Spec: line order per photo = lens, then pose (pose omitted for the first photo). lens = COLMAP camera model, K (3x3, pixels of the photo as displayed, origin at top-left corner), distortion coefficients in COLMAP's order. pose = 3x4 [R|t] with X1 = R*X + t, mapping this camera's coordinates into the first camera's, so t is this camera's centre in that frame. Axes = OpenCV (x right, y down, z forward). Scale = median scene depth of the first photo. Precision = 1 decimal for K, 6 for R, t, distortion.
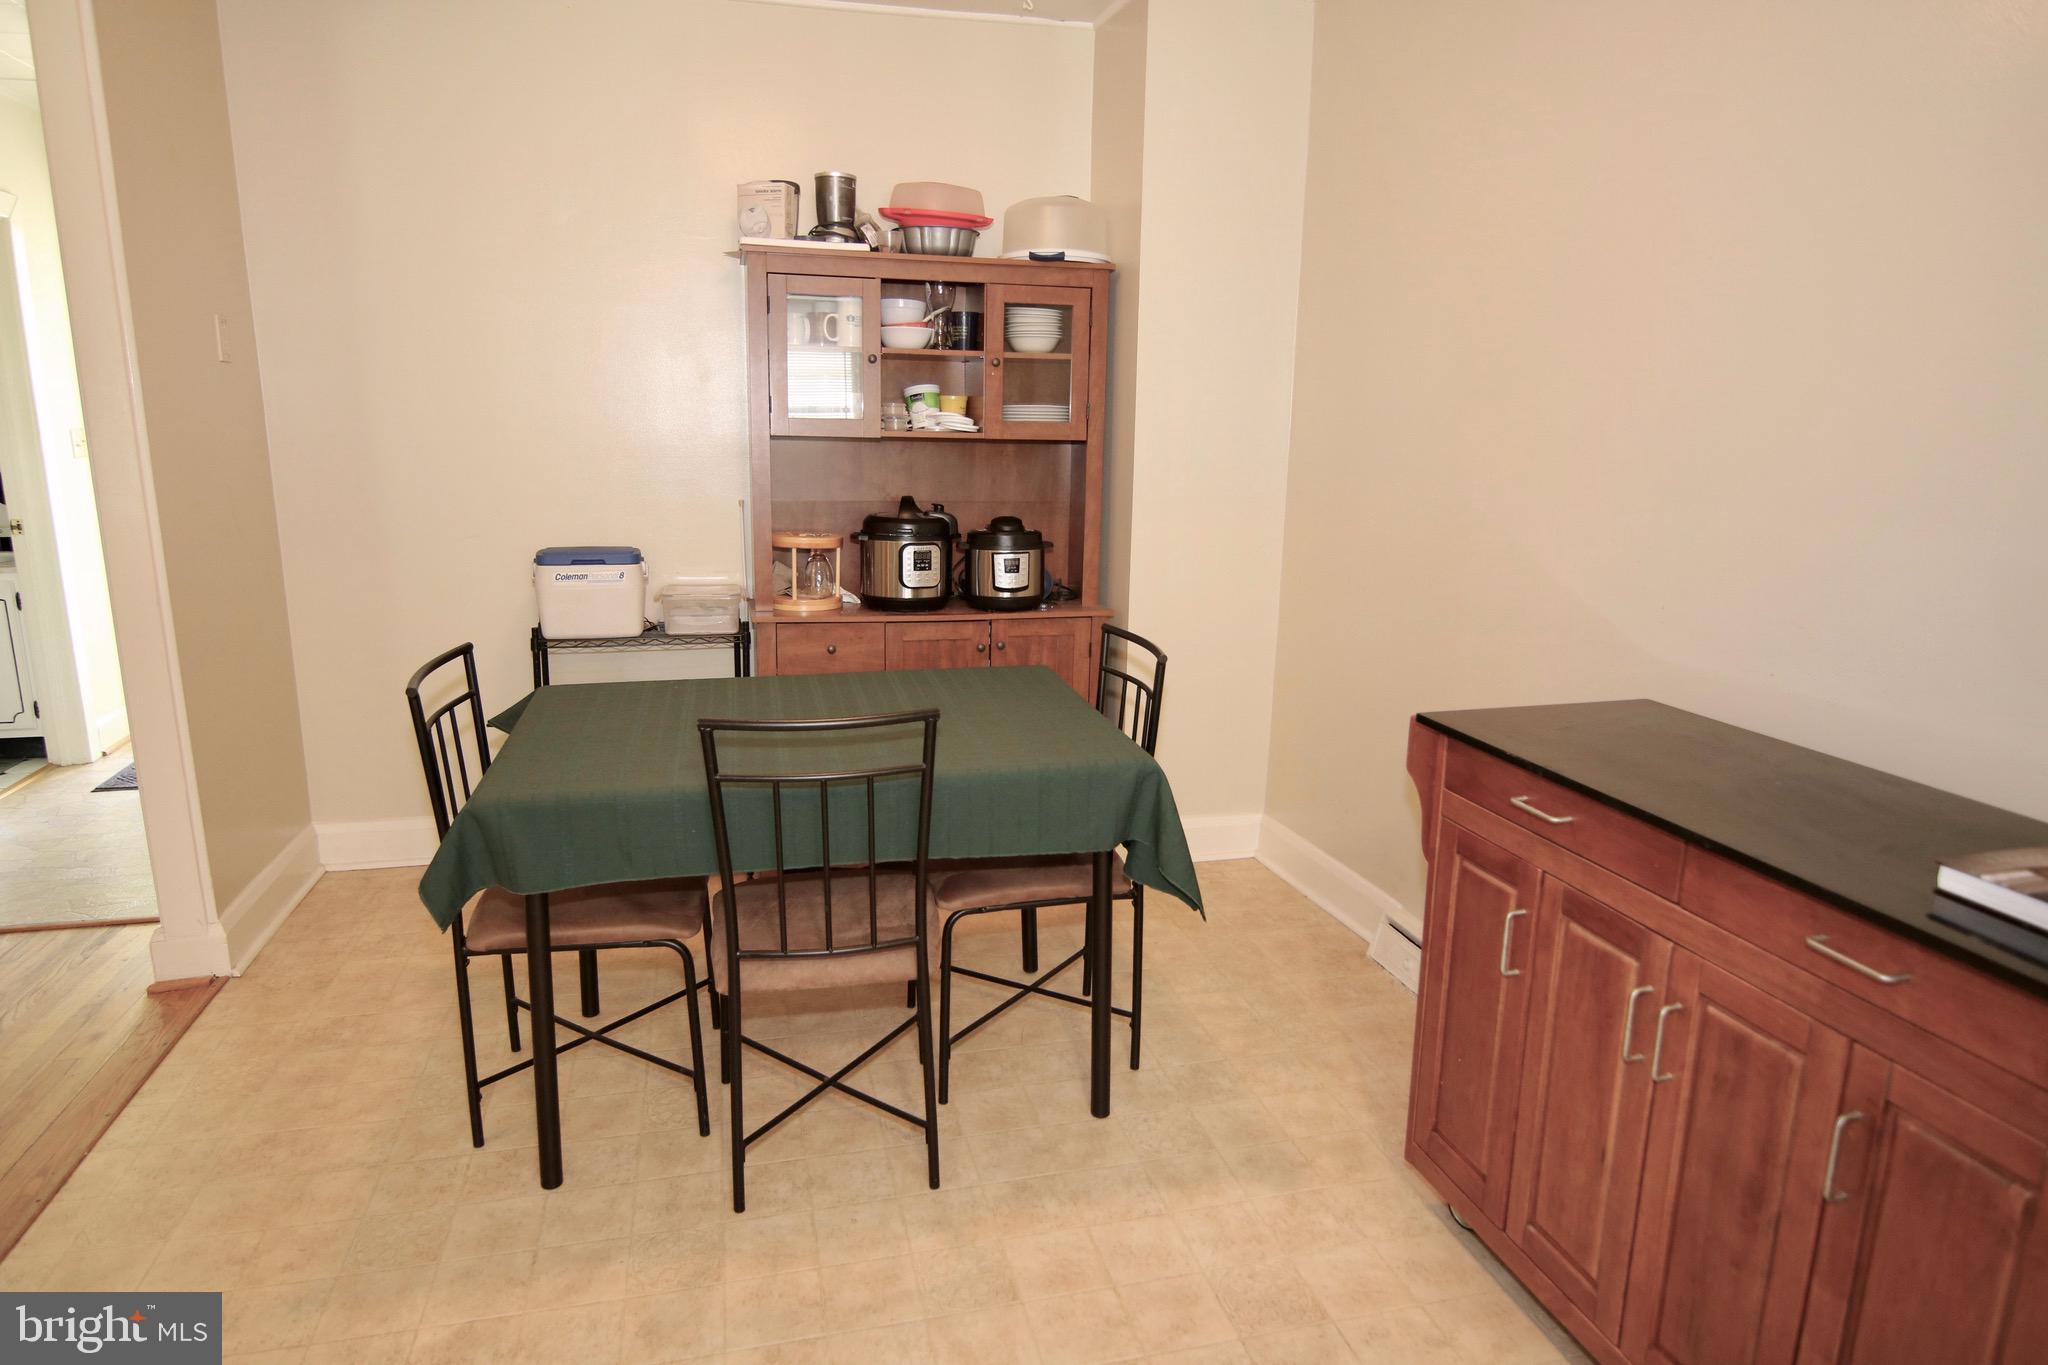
lens RADIAL K [[1227.5, 0, 1019.3], [0, 1227.5, 680.1], [0, 0, 1]] dist [-0.005940, -0.012662]
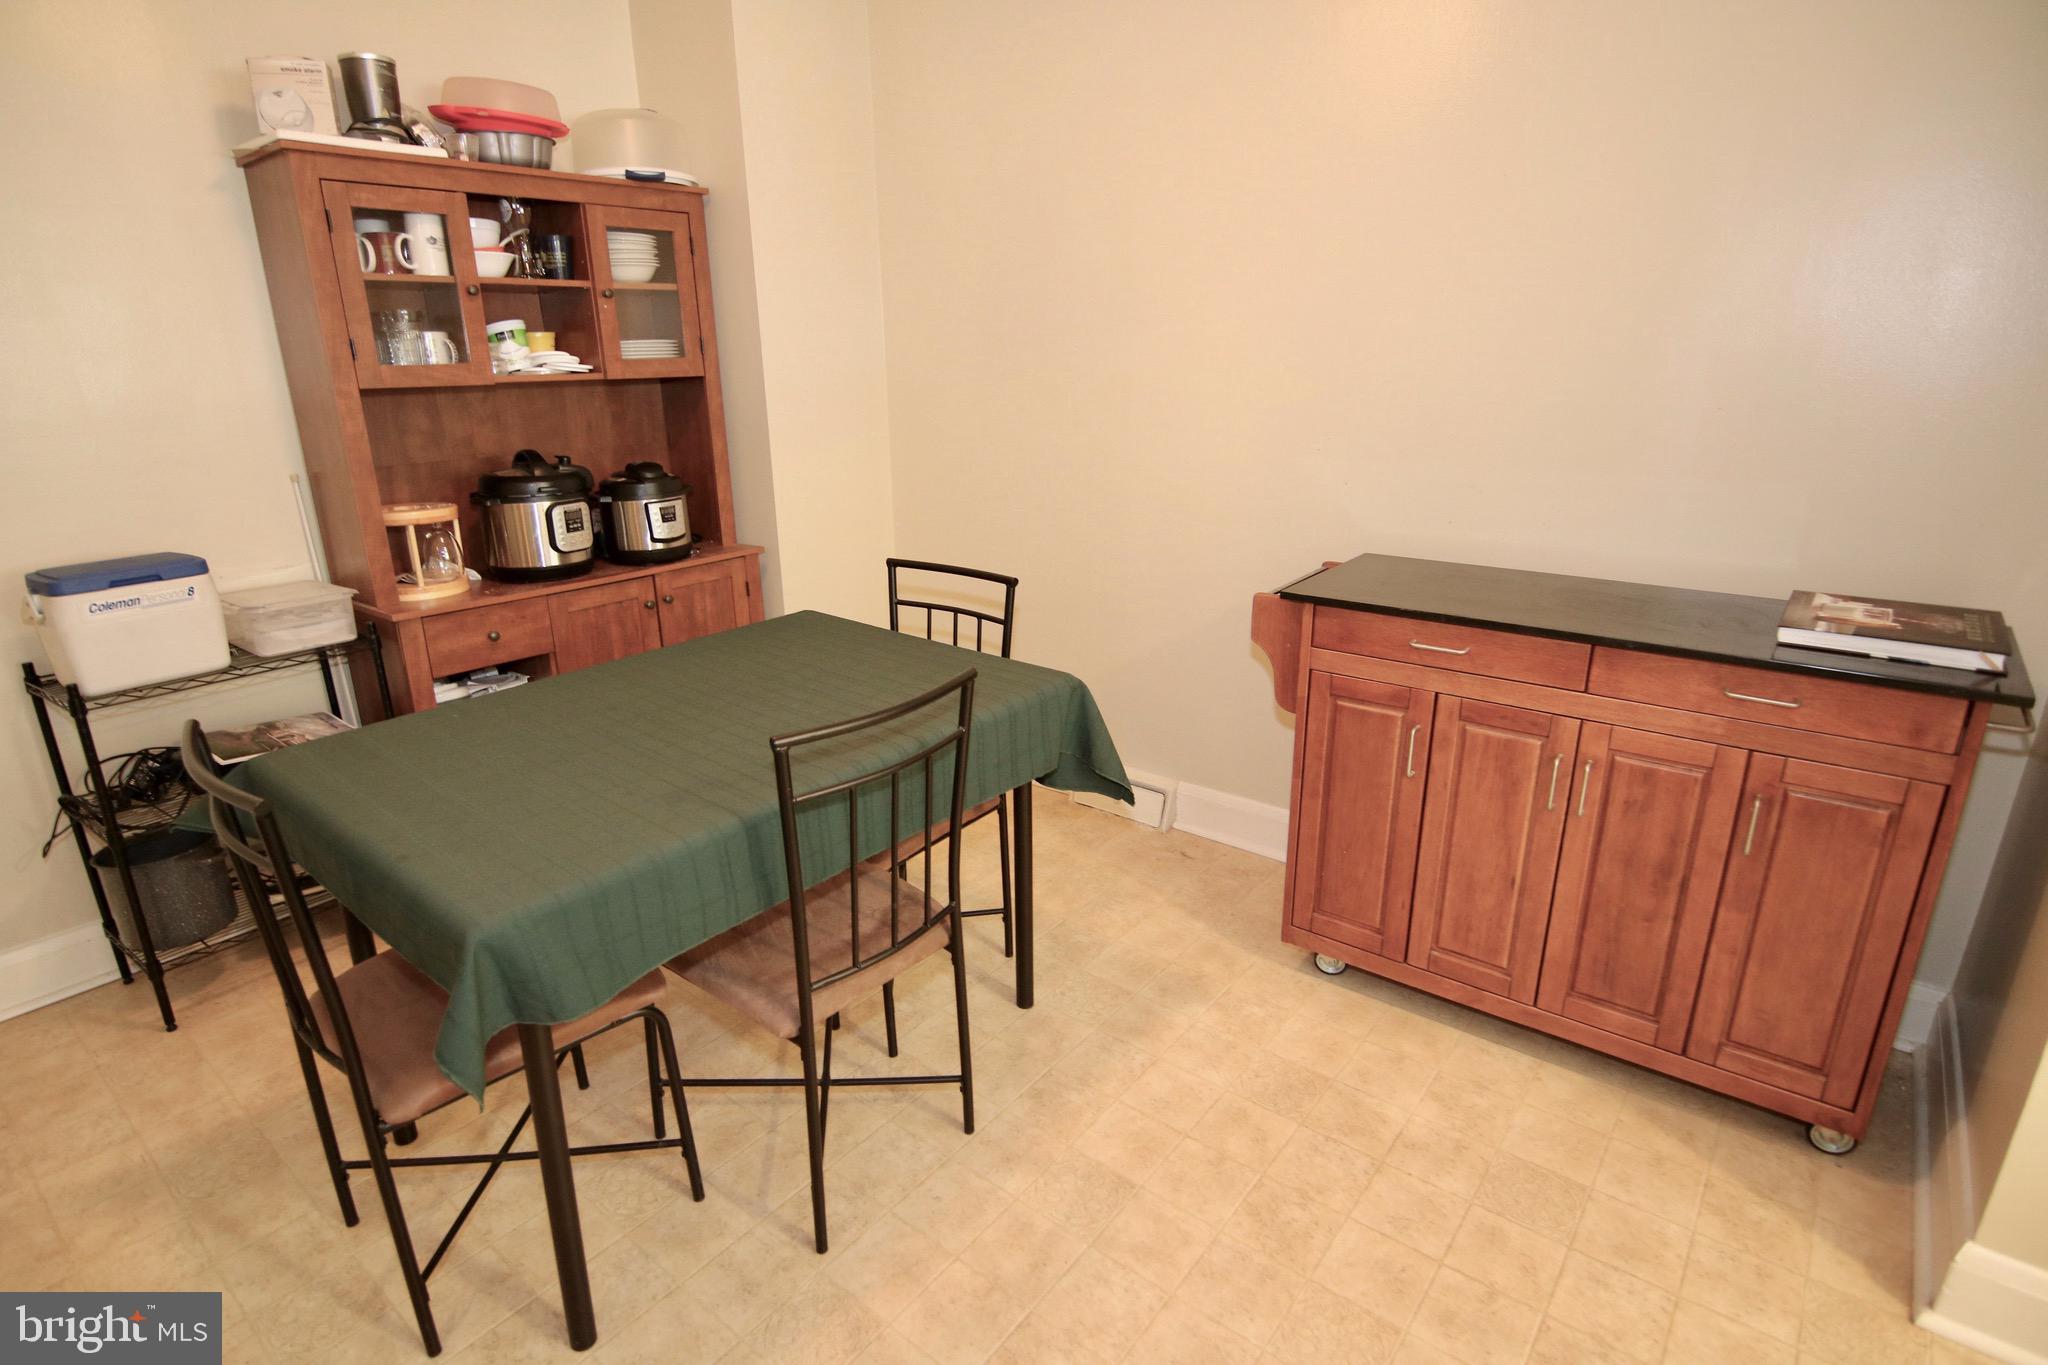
lens RADIAL K [[1046.9, 0, 1027.5], [0, 1046.9, 691.5], [0, 0, 1]] dist [-0.017707, -0.006282]
pose [[0.791599, -0.217538, 0.571007, -0.281829], [0.153703, 0.975324, 0.158490, -0.045502], [-0.591394, -0.037695, 0.805501, 0.182635]]
